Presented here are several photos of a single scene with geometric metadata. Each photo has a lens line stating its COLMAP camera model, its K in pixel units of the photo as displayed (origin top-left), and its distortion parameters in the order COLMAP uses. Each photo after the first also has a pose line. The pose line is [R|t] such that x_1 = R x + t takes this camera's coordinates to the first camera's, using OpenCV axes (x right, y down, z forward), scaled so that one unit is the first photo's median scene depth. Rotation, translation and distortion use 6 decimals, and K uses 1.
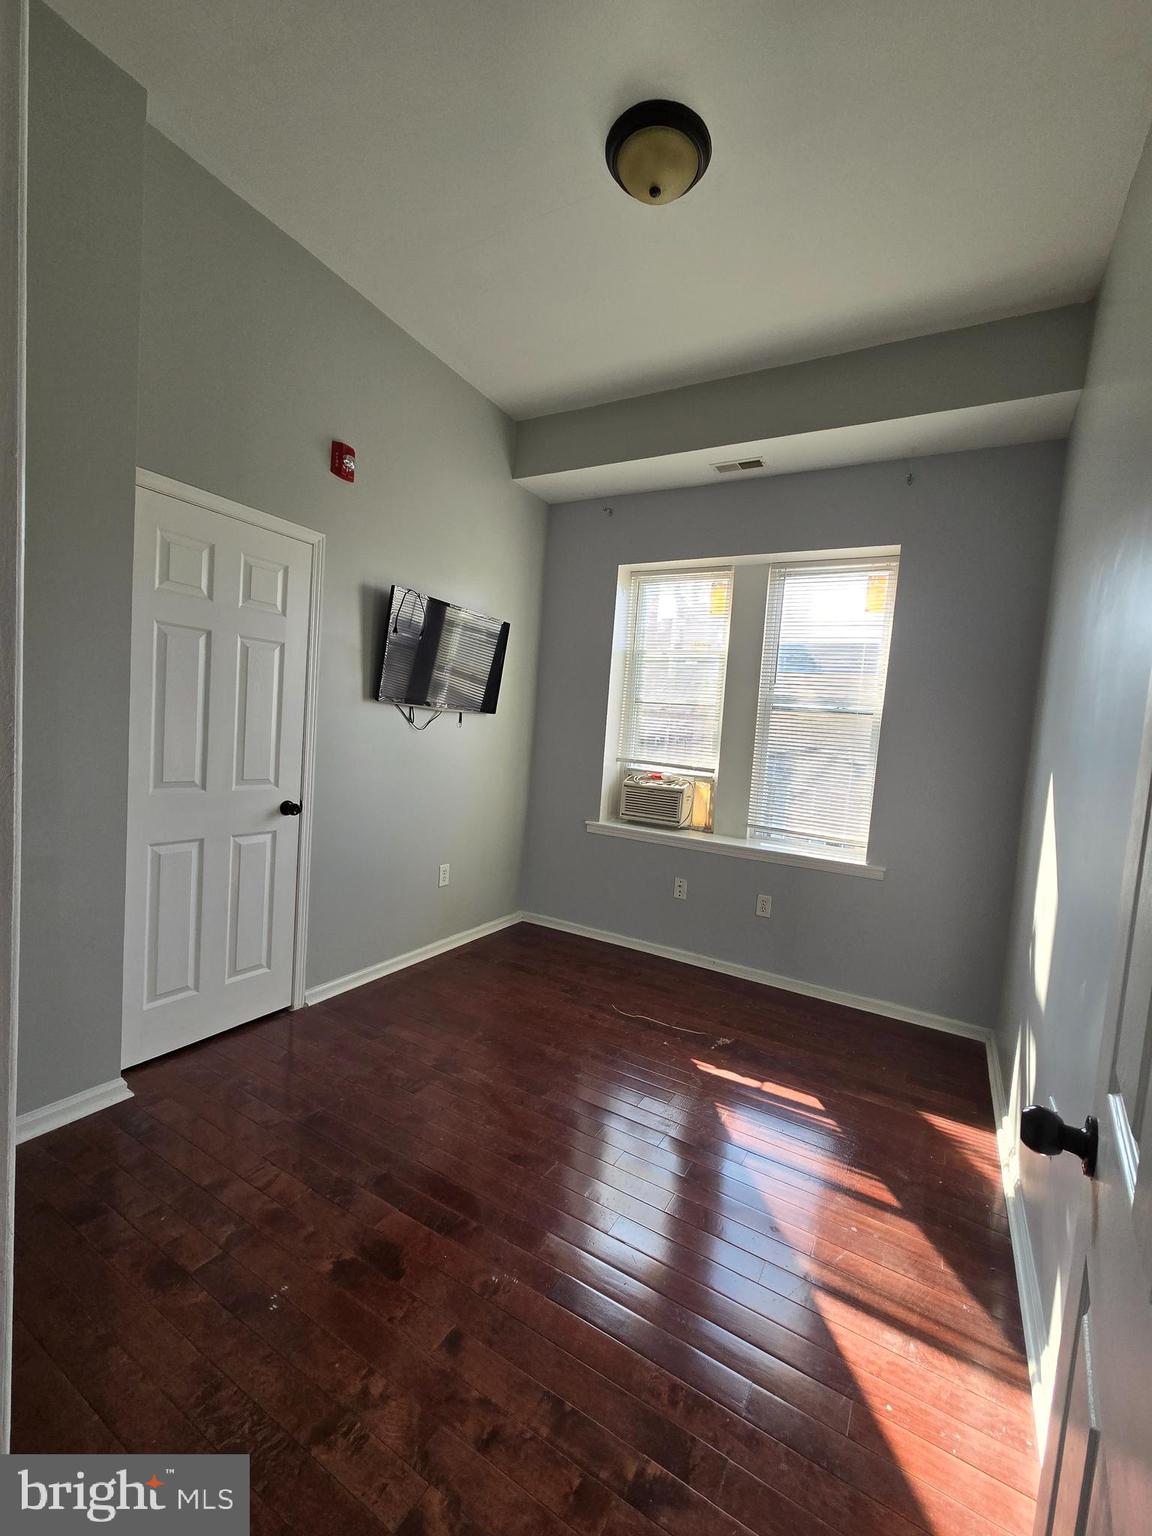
lens RADIAL K [[630.2, 0, 583.0], [0, 630.2, 778.3], [0, 0, 1]] dist [0.004622, 0.000091]
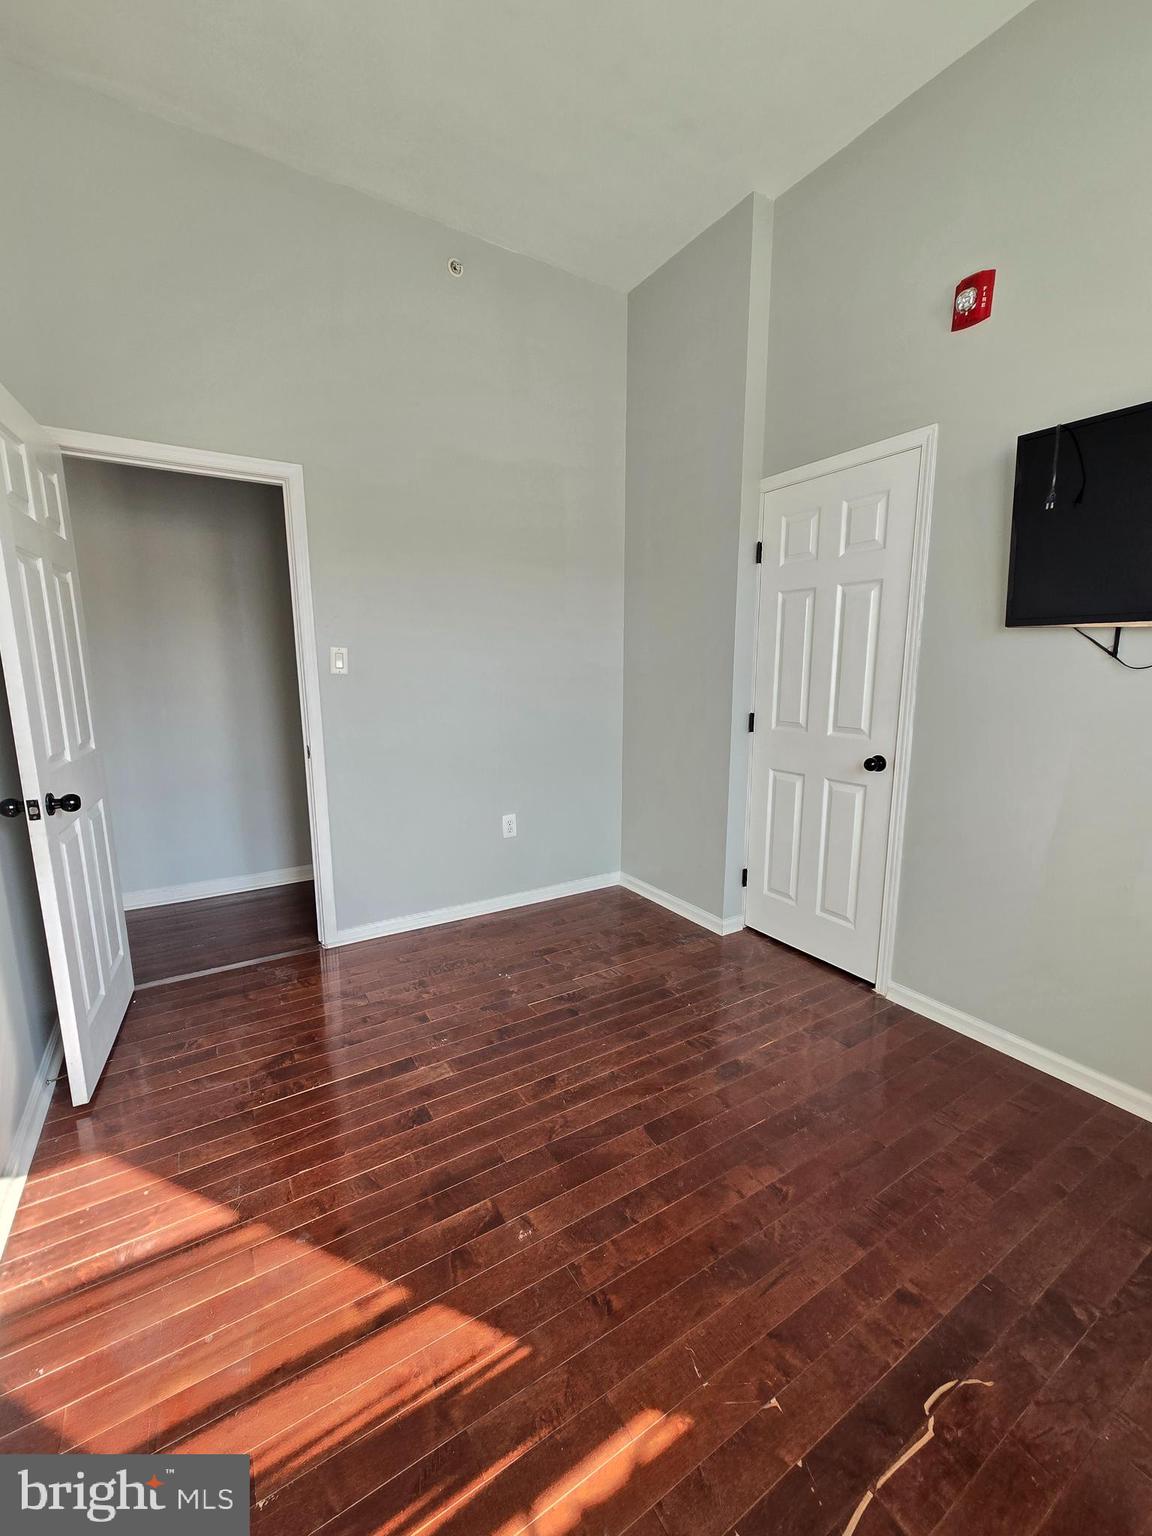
lens RADIAL K [[630.2, 0, 584.8], [0, 630.2, 778.0], [0, 0, 1]] dist [0.004622, 0.000091]
pose [[-0.469056, 0.078856, -0.879641, 0.504265], [-0.103163, 0.984295, 0.143248, -0.017688], [0.877123, 0.157938, -0.453554, 0.999432]]
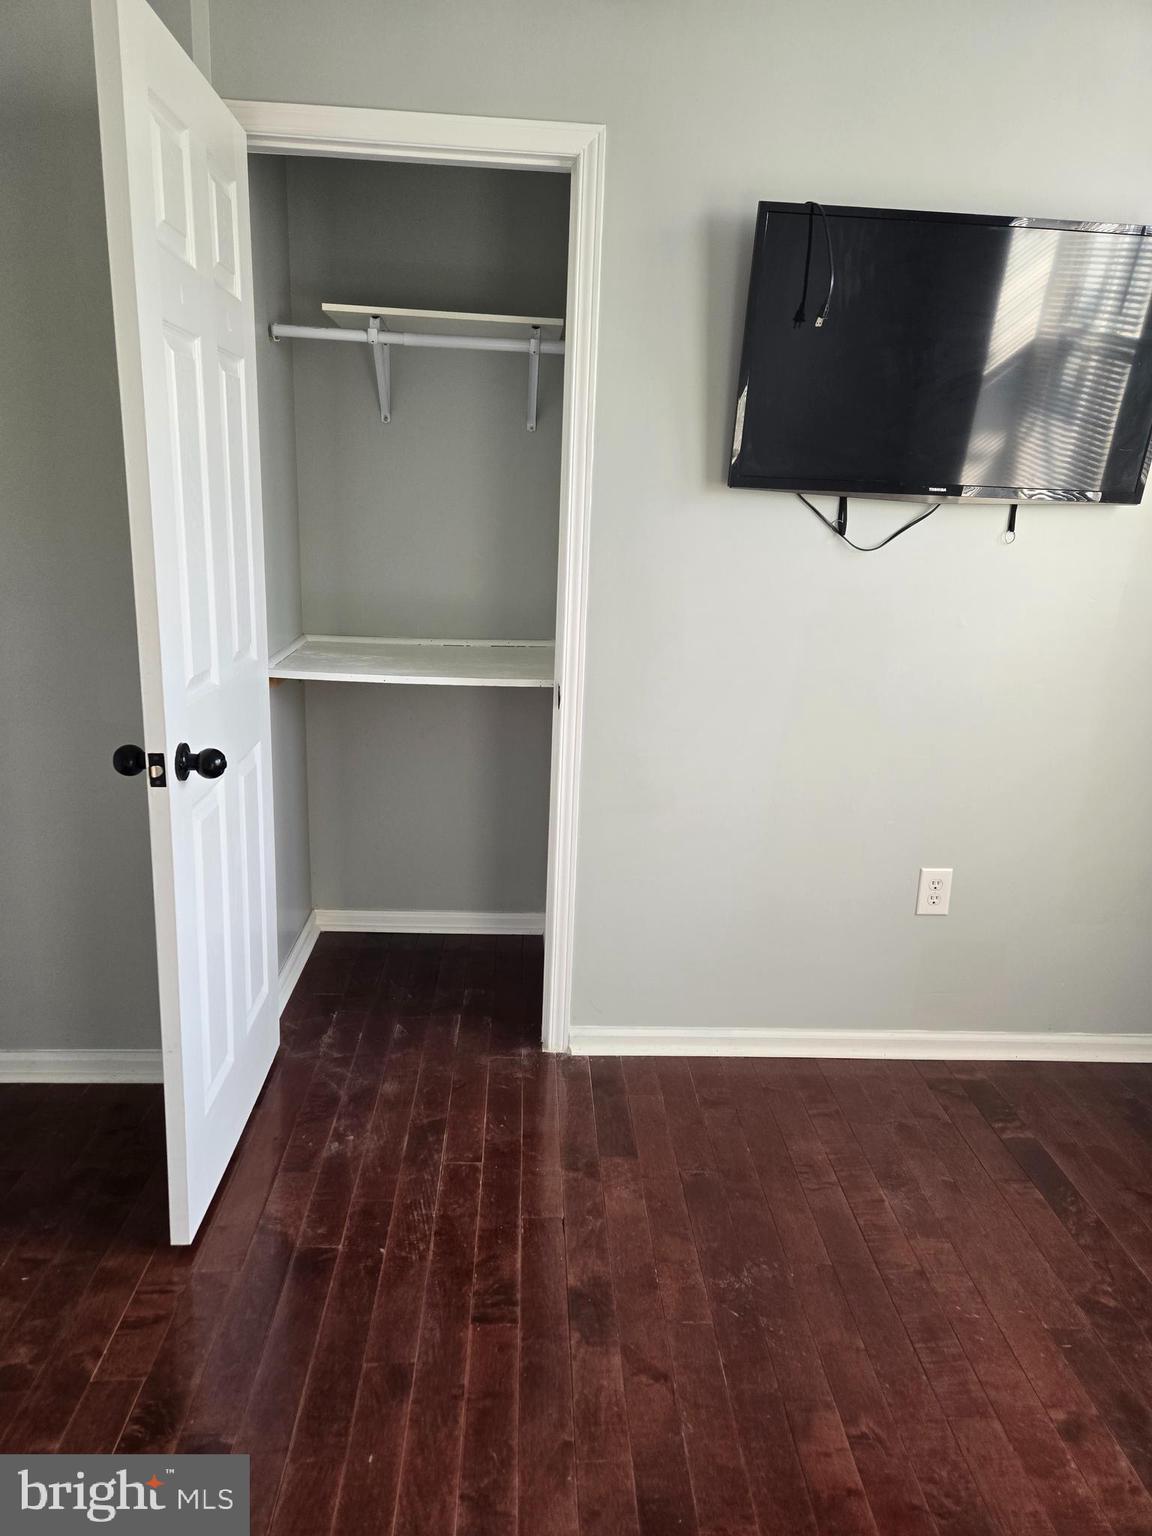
lens RADIAL K [[1038.2, 0, 578.4], [0, 1038.2, 758.9], [0, 0, 1]] dist [0.073255, -0.058107]
pose [[0.542330, 0.158667, -0.825047, 0.292489], [-0.066181, 0.987022, 0.146314, -0.032909], [0.837555, -0.024748, 0.545793, 0.518533]]
